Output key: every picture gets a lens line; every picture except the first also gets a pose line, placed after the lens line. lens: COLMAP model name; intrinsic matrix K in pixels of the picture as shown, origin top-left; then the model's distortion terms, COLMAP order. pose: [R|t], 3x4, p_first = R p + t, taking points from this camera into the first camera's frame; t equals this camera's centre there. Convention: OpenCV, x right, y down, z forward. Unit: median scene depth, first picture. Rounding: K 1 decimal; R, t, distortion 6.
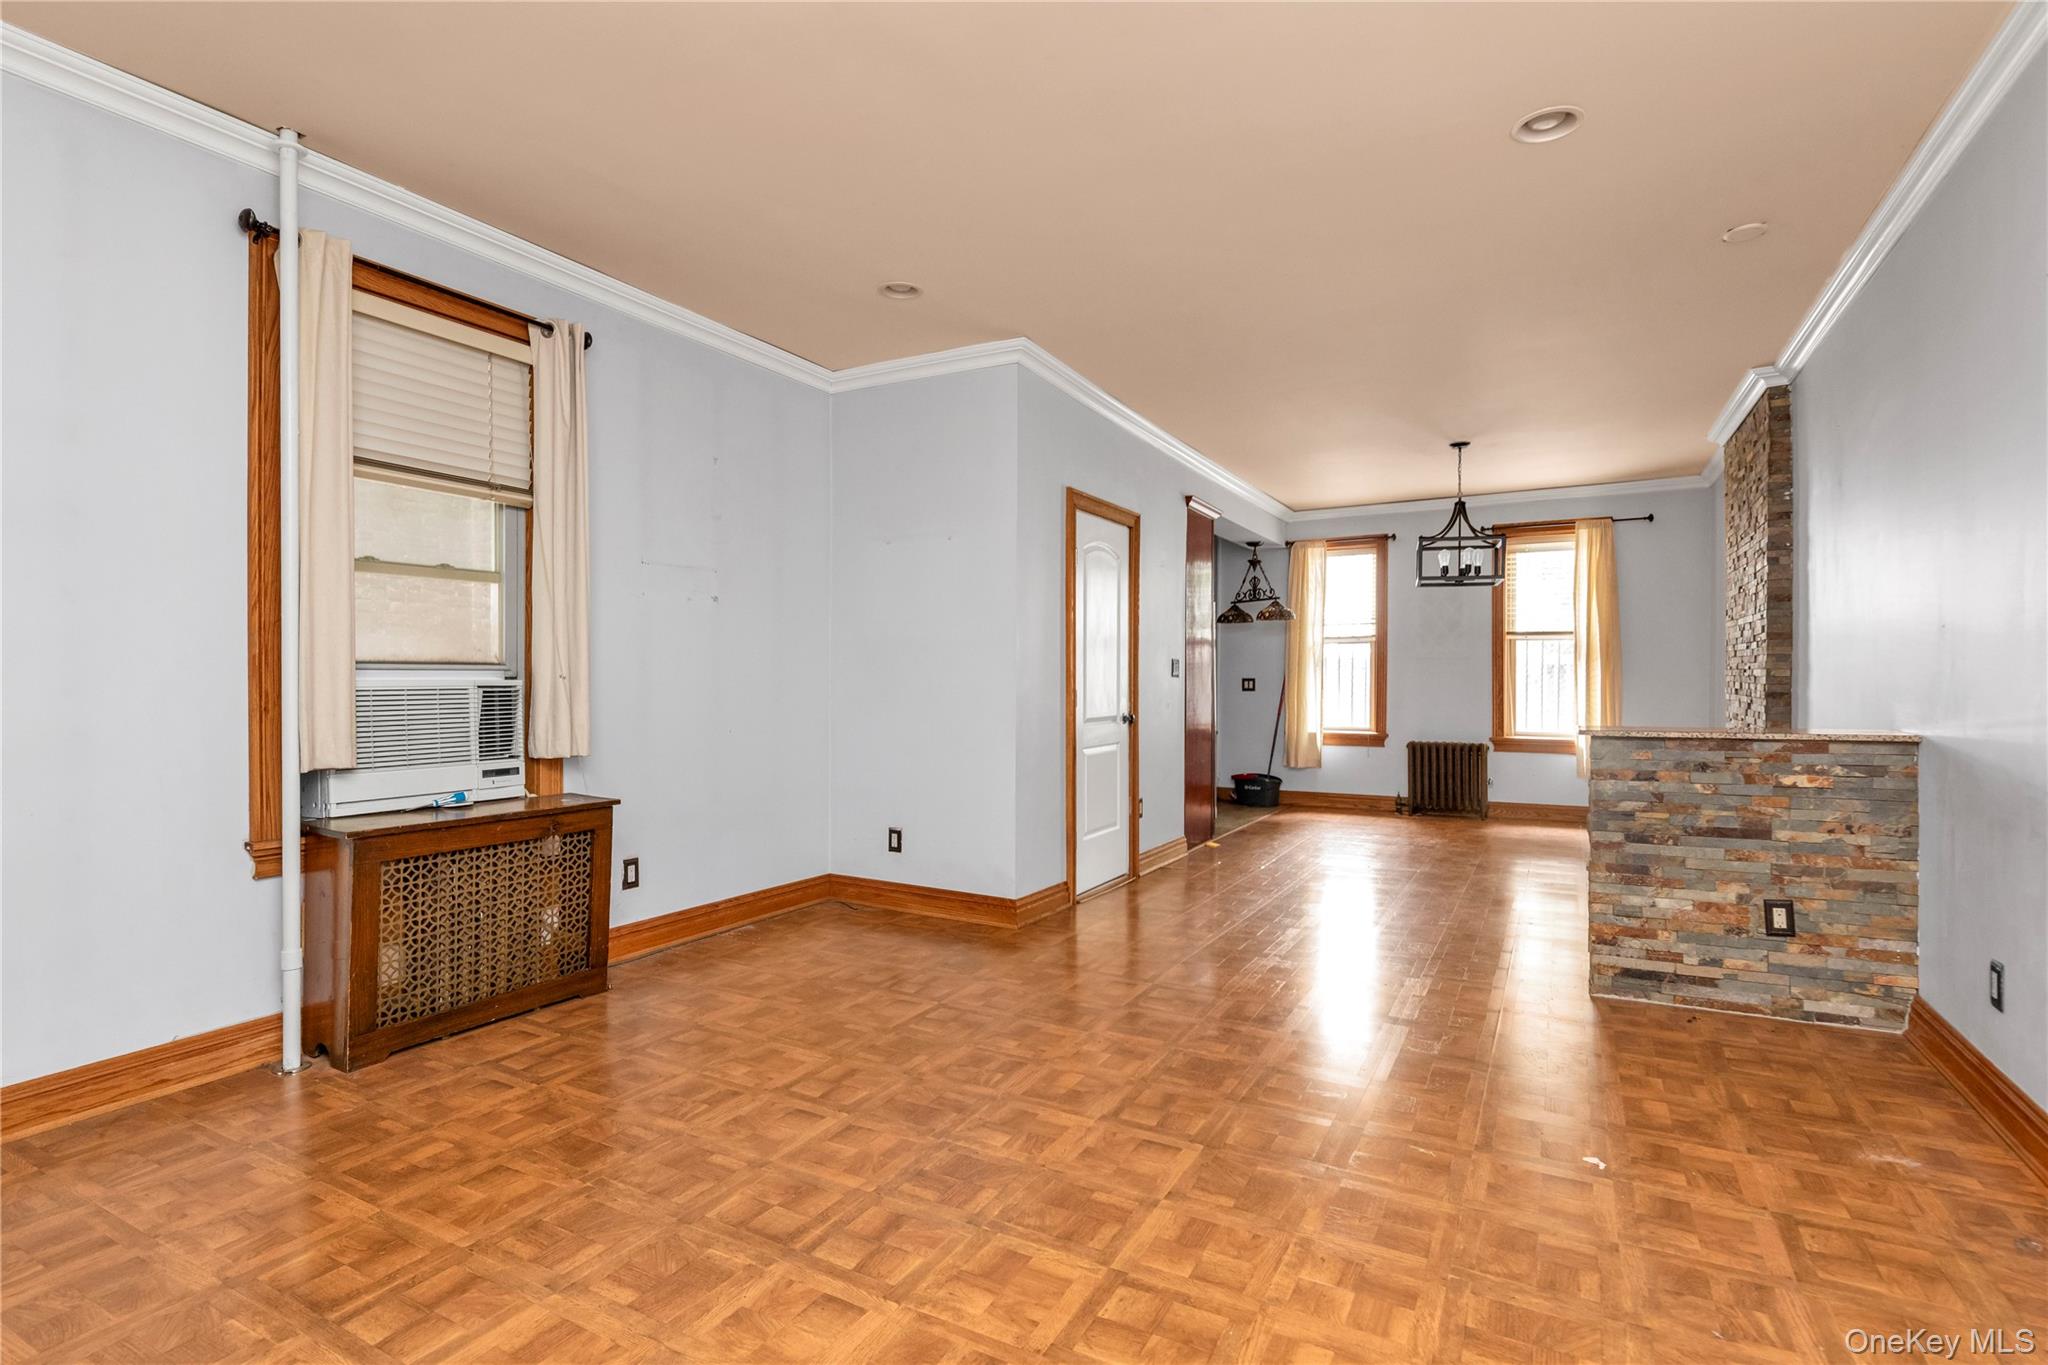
lens RADIAL K [[987.9, 0, 1024.0], [0, 987.9, 682.5], [0, 0, 1]] dist [-0.002199, -0.000251]
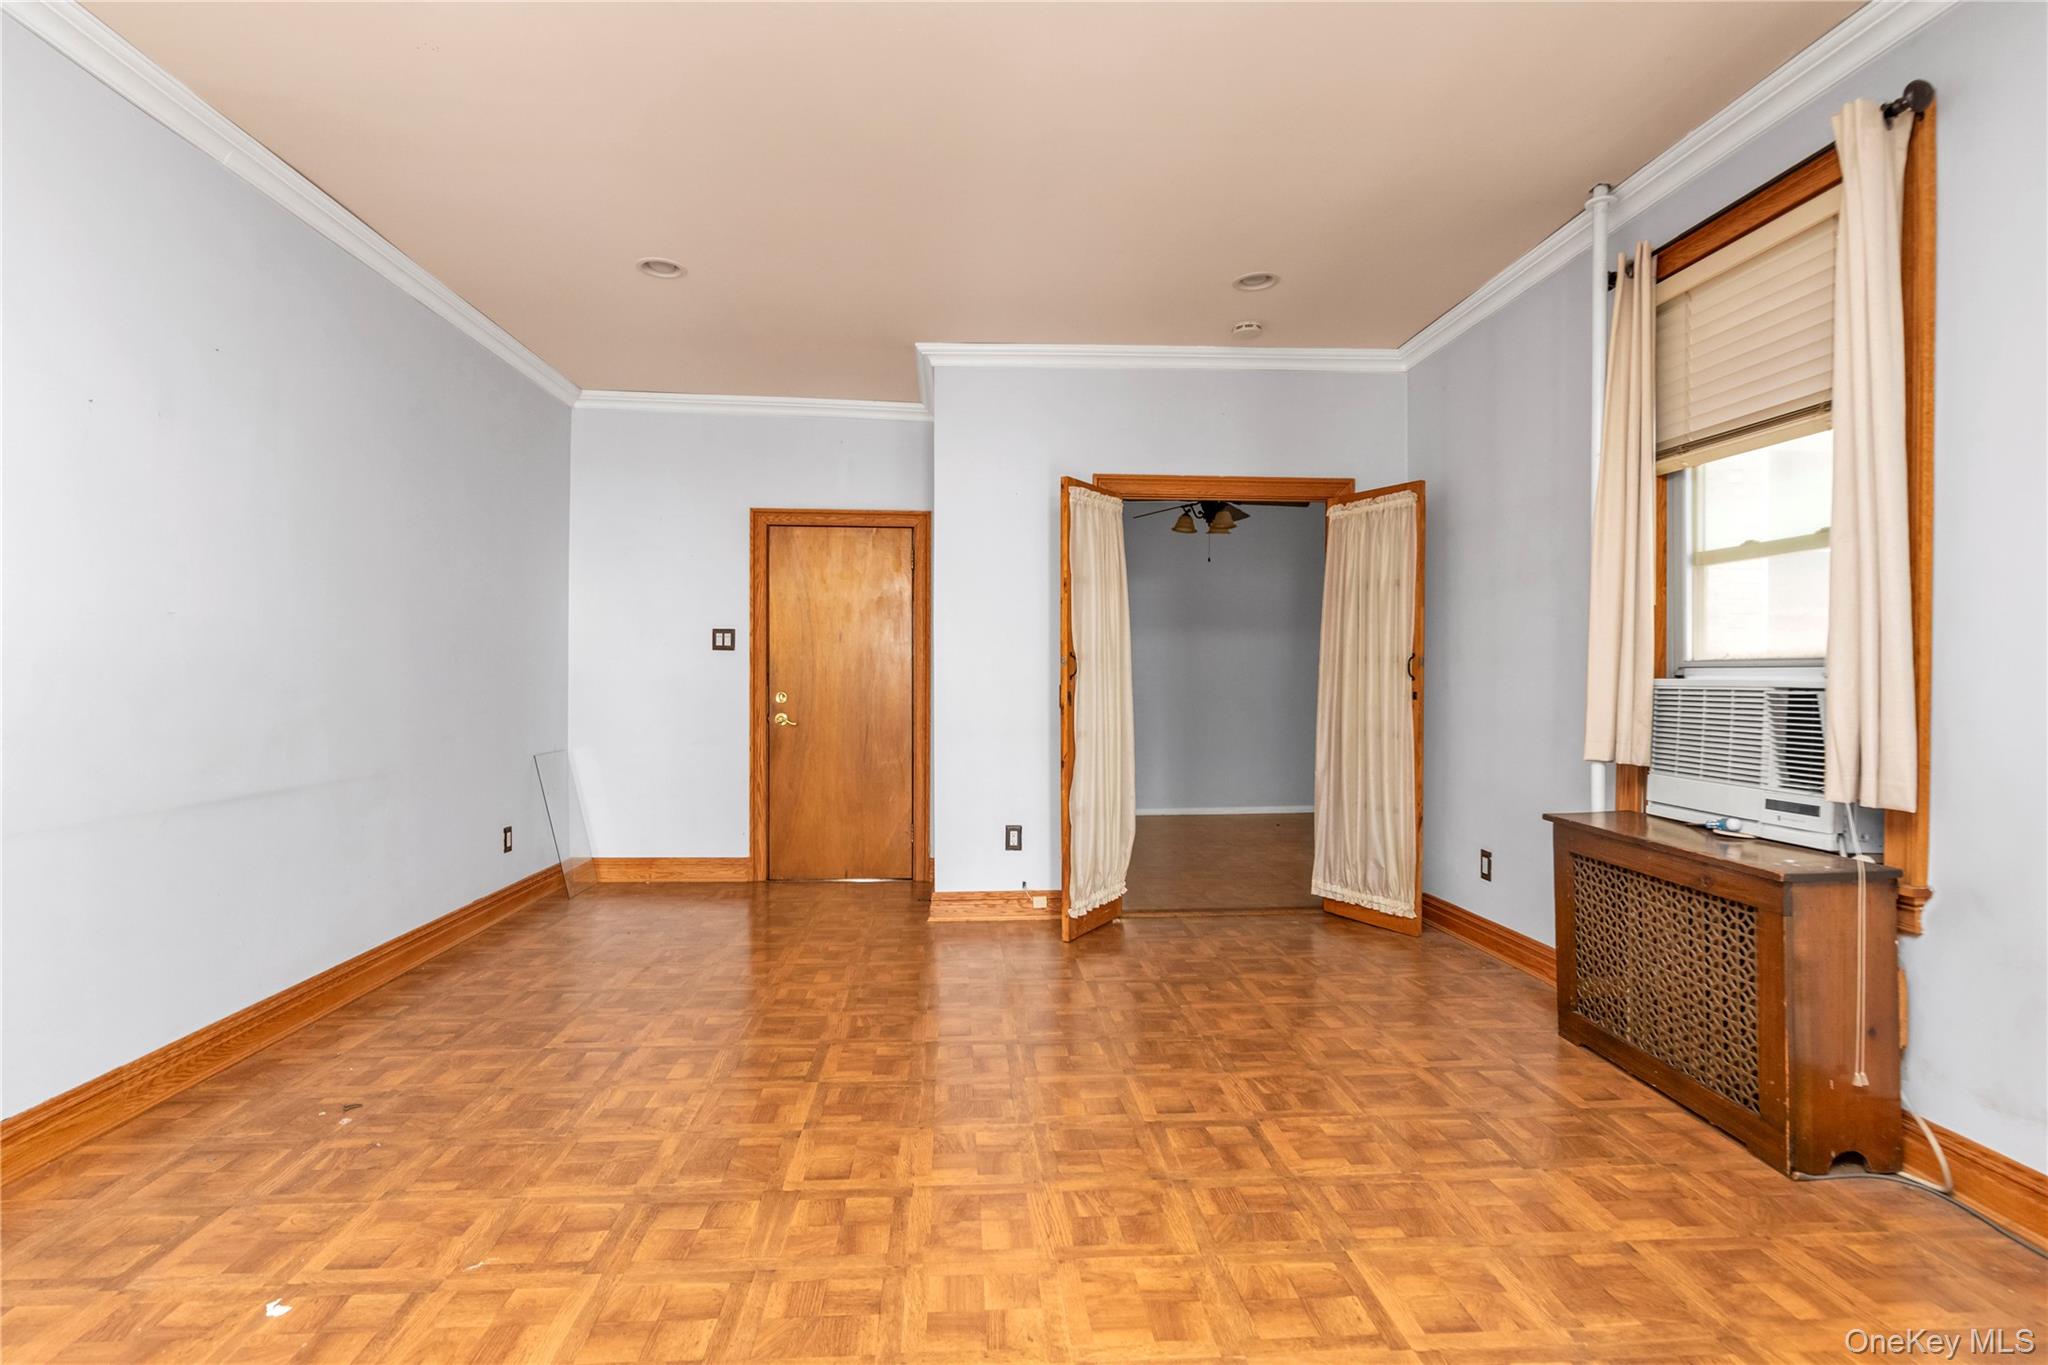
lens RADIAL K [[987.9, 0, 1024.0], [0, 987.9, 682.5], [0, 0, 1]] dist [-0.002199, -0.000251]
pose [[-0.842230, 0.002706, -0.539112, 0.460157], [-0.005879, 0.999882, 0.014202, -0.011838], [0.539087, 0.015131, -0.842114, 1.785448]]
